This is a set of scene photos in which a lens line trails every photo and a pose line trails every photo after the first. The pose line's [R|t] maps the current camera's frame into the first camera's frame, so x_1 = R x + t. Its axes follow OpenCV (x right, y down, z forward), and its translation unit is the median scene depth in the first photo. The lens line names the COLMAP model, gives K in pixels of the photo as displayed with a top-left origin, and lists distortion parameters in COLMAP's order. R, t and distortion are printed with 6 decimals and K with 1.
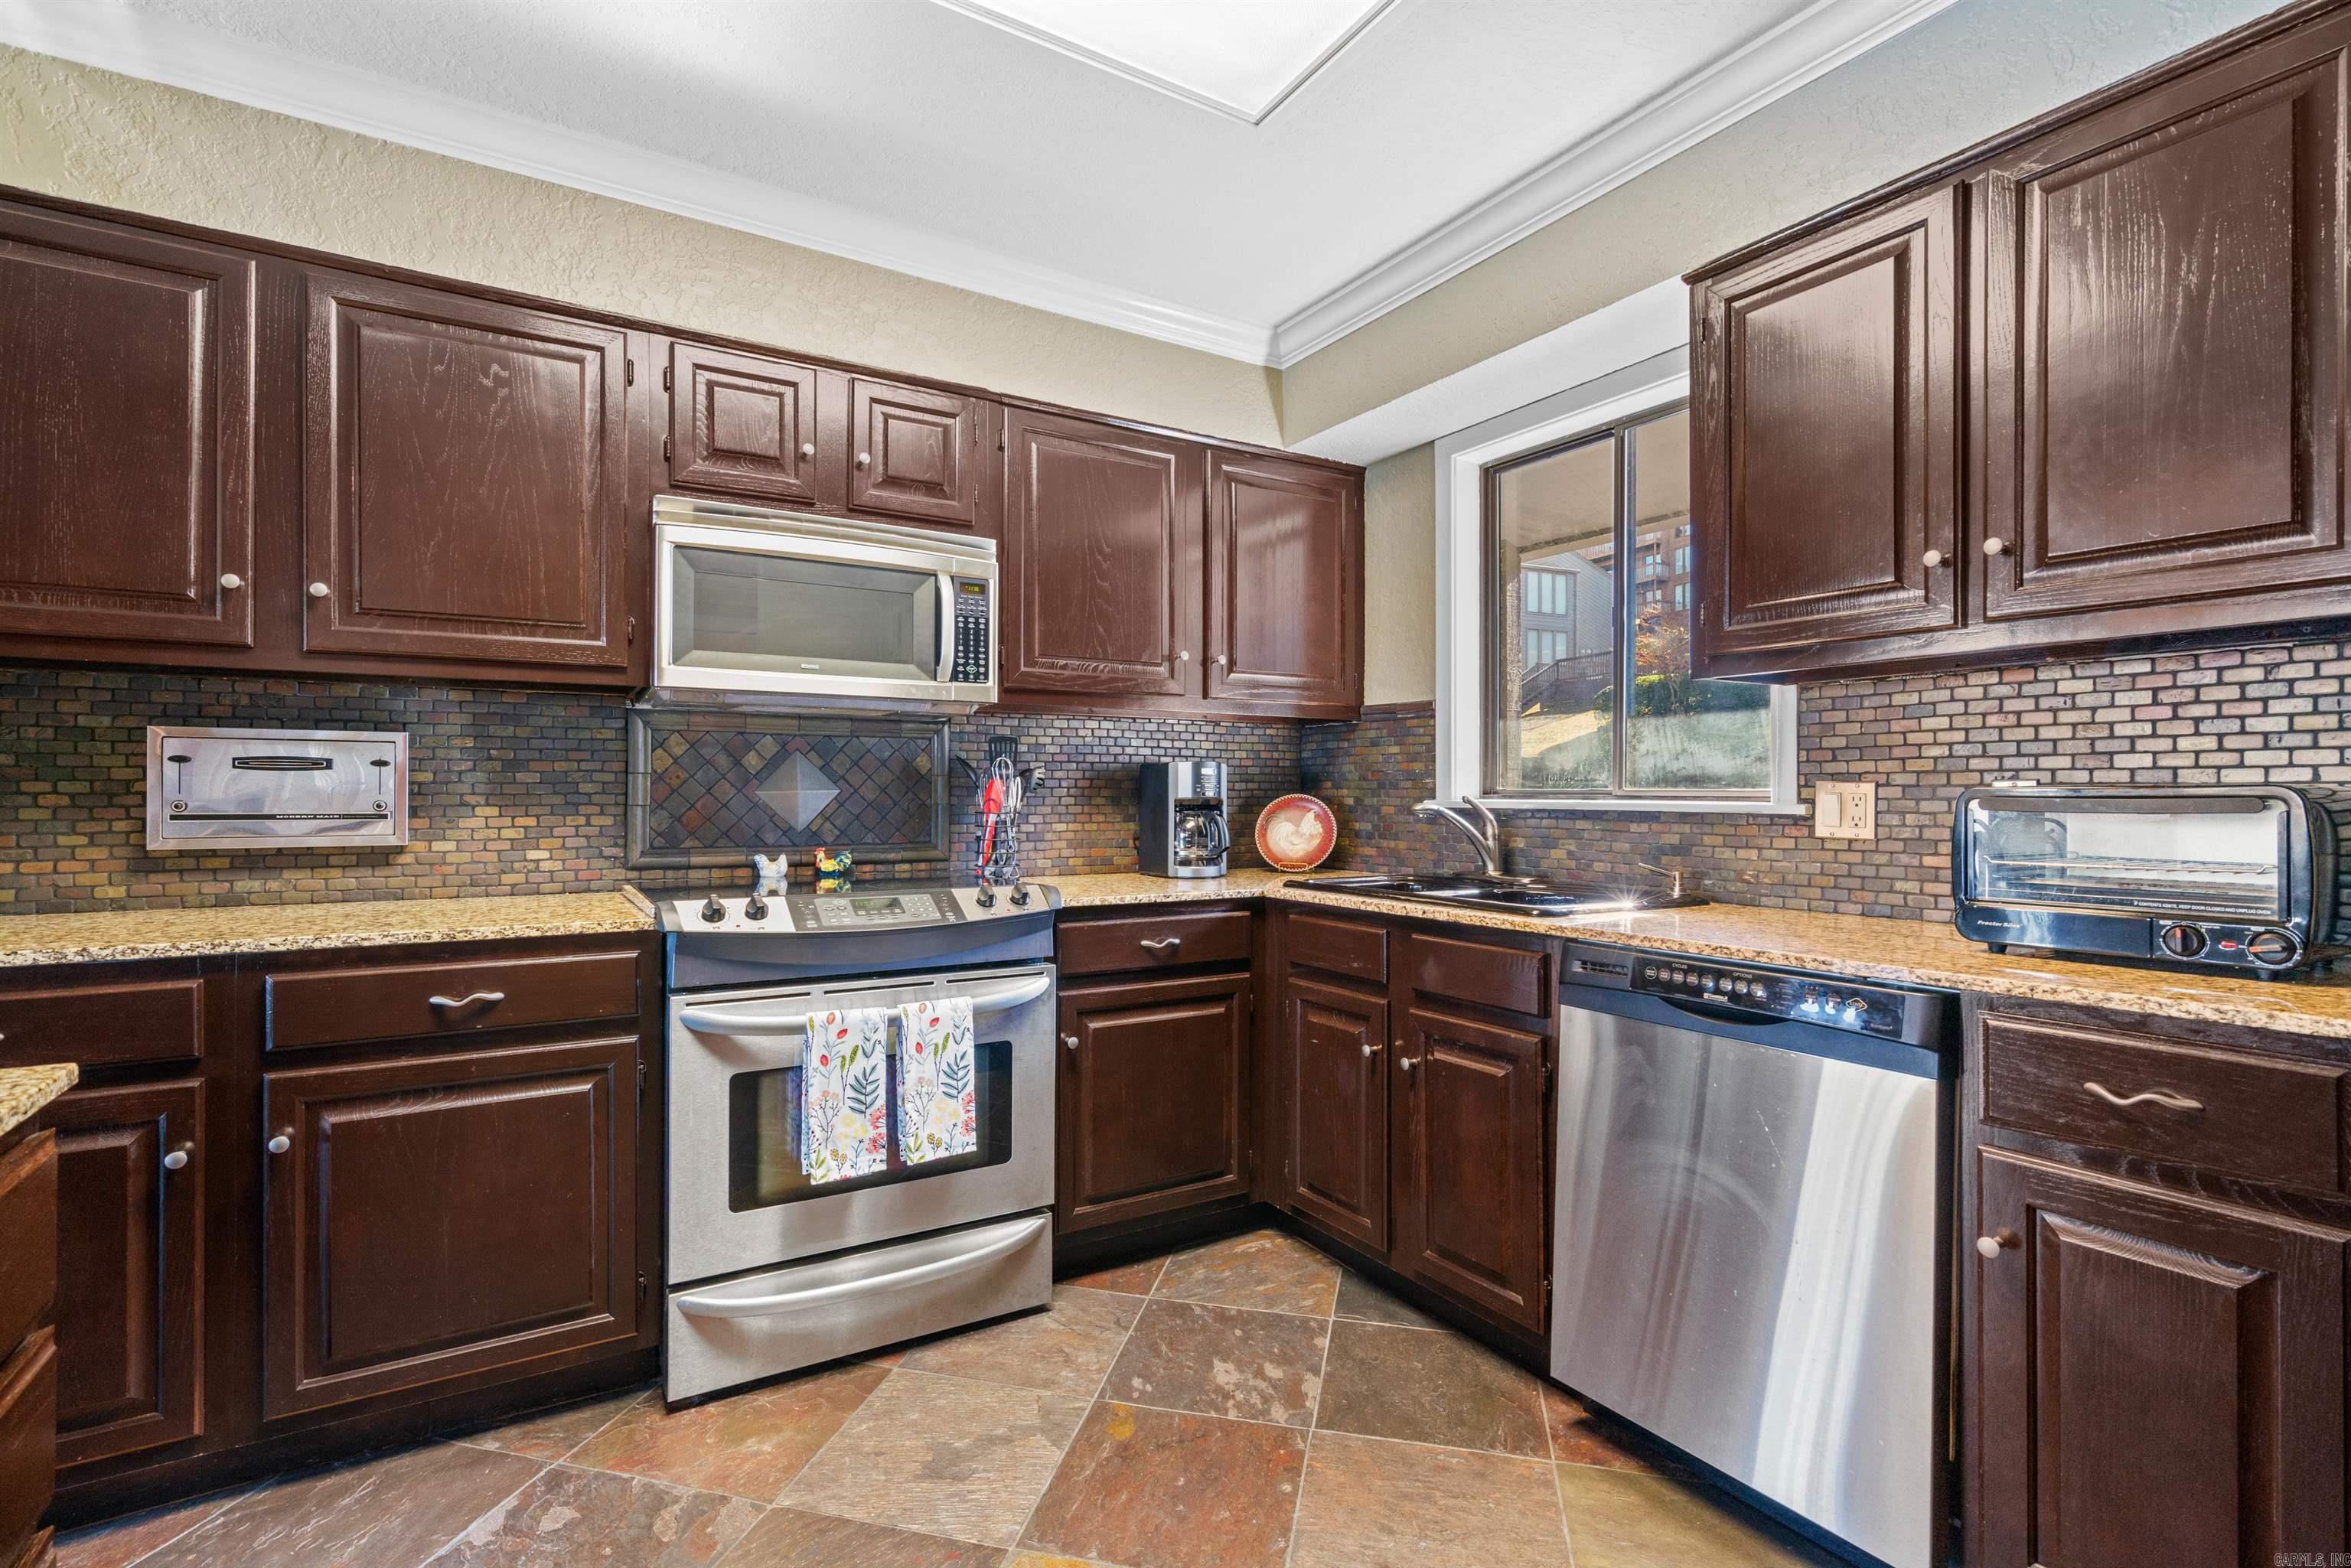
lens RADIAL K [[1072.7, 0, 1168.8], [0, 1072.7, 789.3], [0, 0, 1]] dist [0.001345, 0.001260]
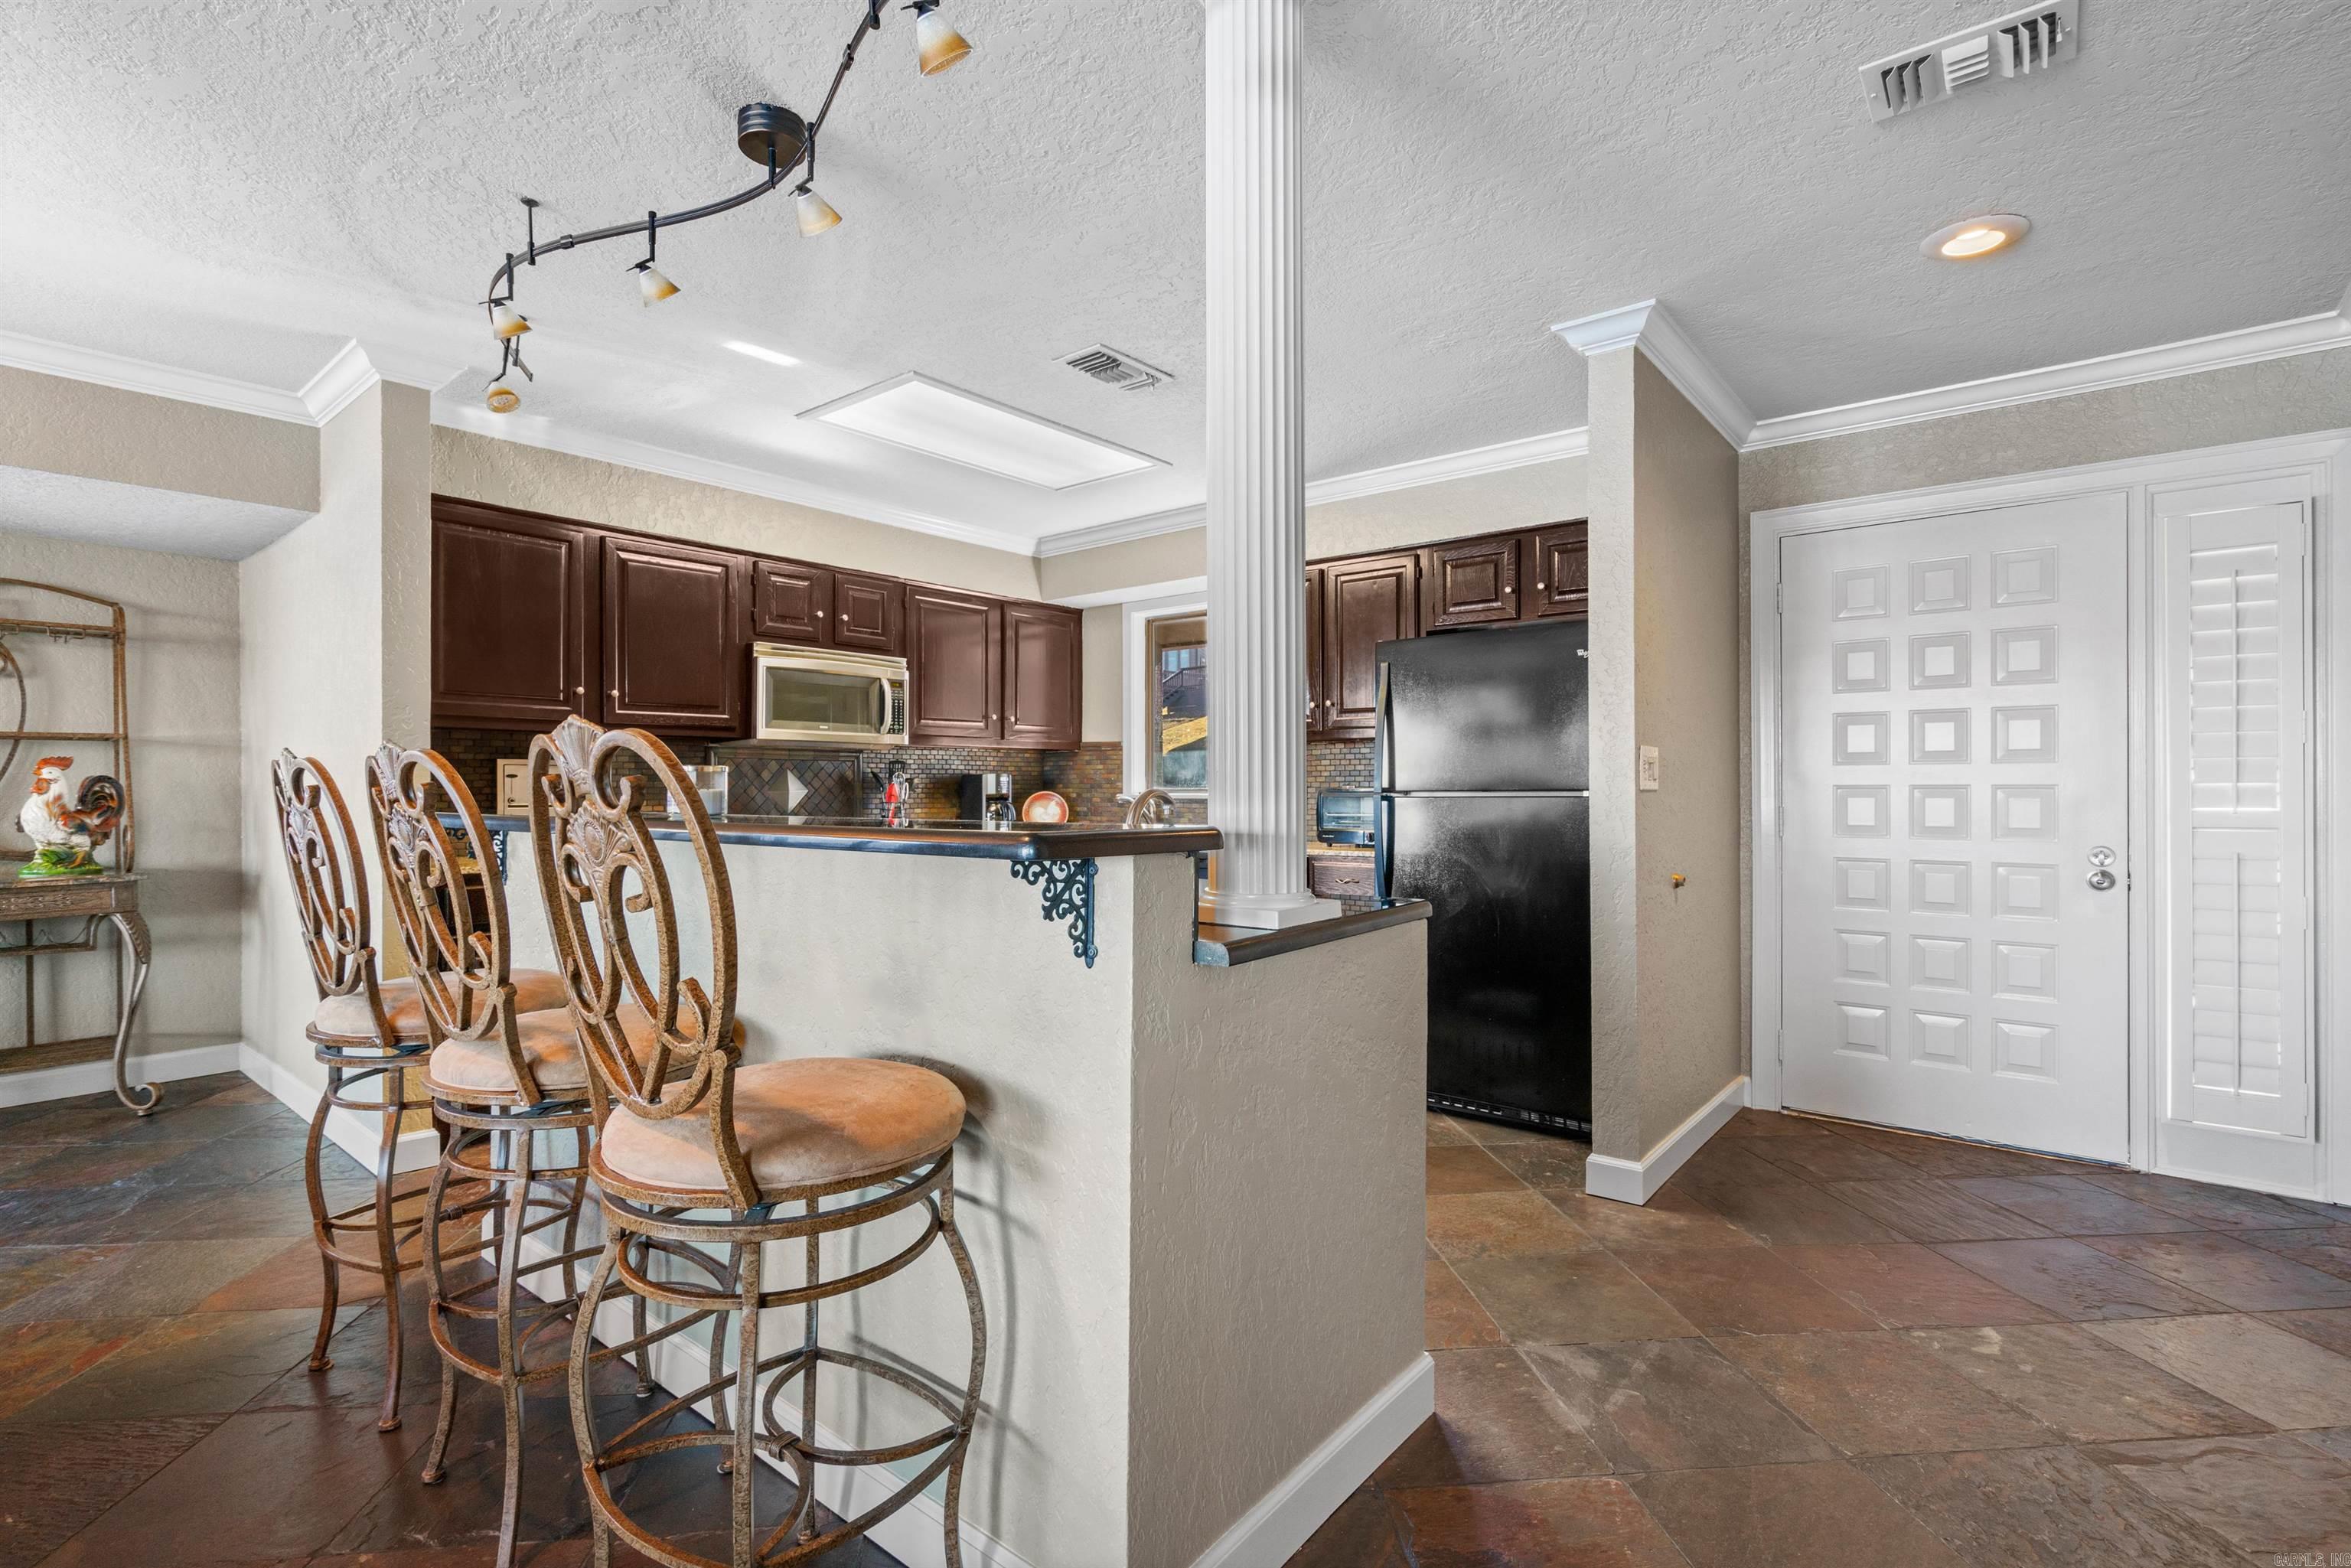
lens RADIAL K [[1072.7, 0, 1145.6], [0, 1072.7, 783.0], [0, 0, 1]] dist [0.001345, 0.001260]
pose [[0.951252, -0.001809, 0.308411, -0.383160], [0.003063, 0.999989, -0.003583, -0.003740], [-0.308401, 0.004353, 0.951246, -1.049718]]
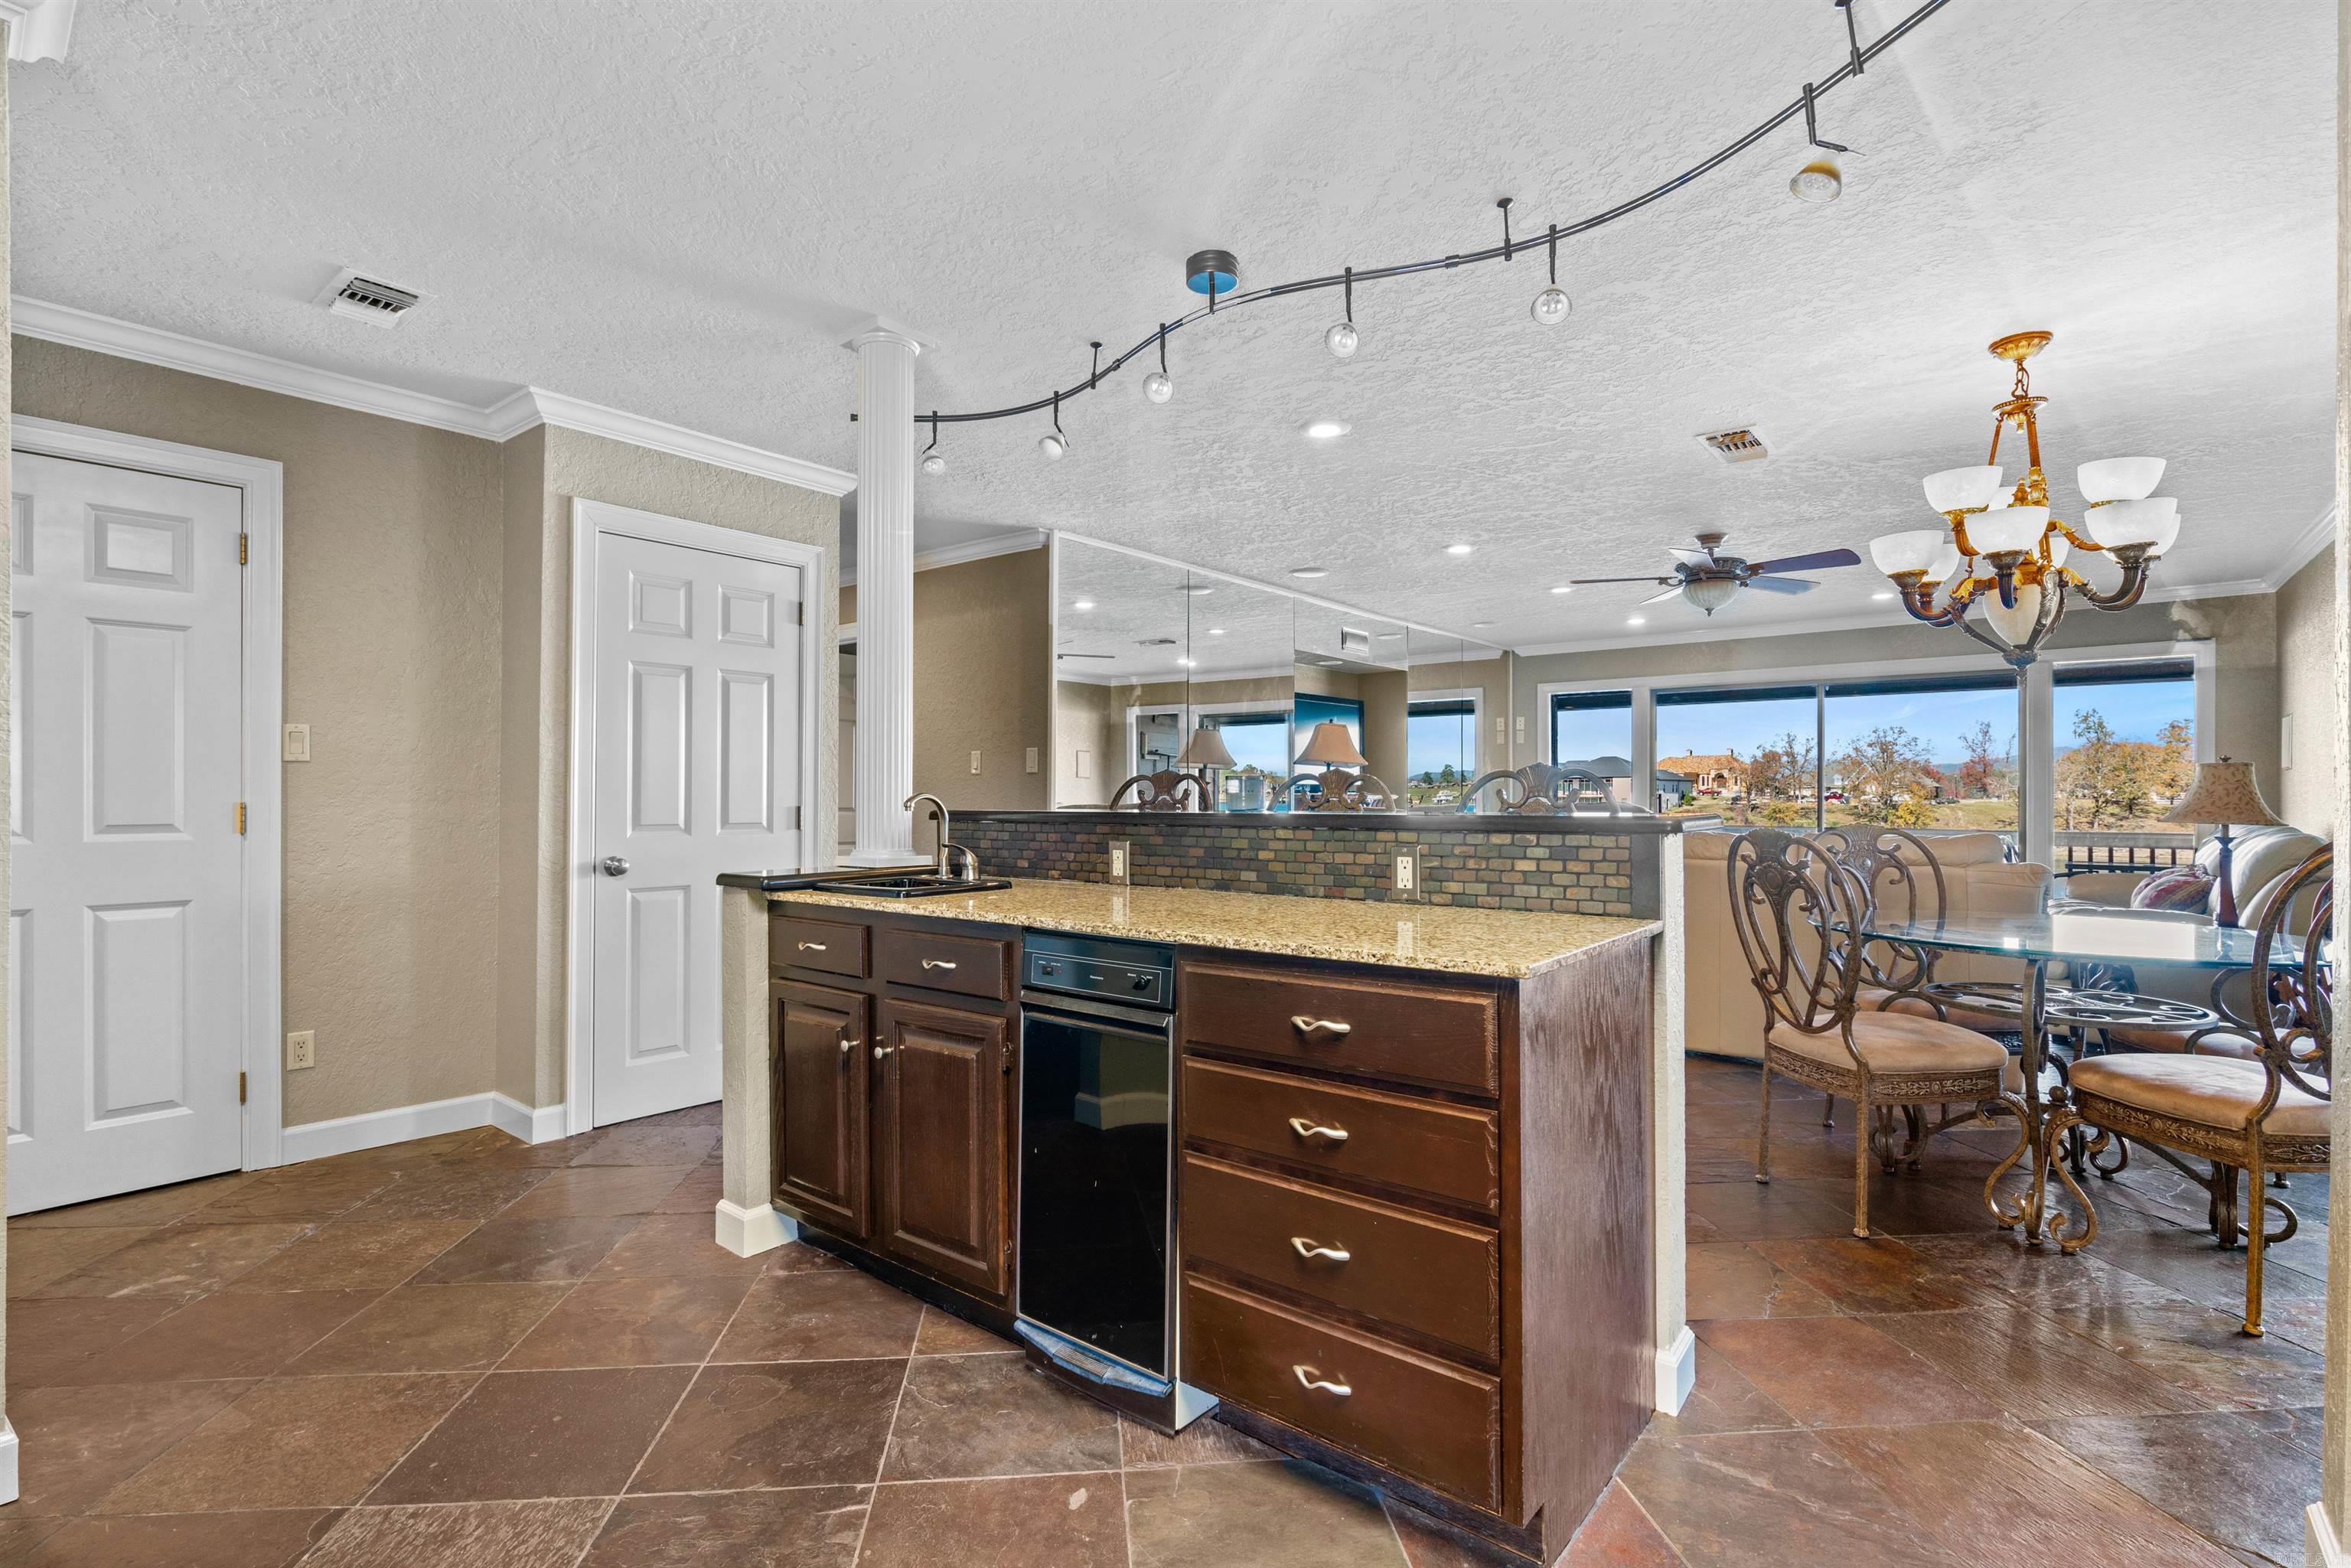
lens RADIAL K [[1072.7, 0, 1150.2], [0, 1072.7, 789.3], [0, 0, 1]] dist [0.001345, 0.001260]
pose [[-0.946002, -0.006424, -0.324097, 0.017334], [-0.002916, 0.999932, -0.011309, 0.006462], [0.324148, -0.009753, -0.945956, 0.900876]]
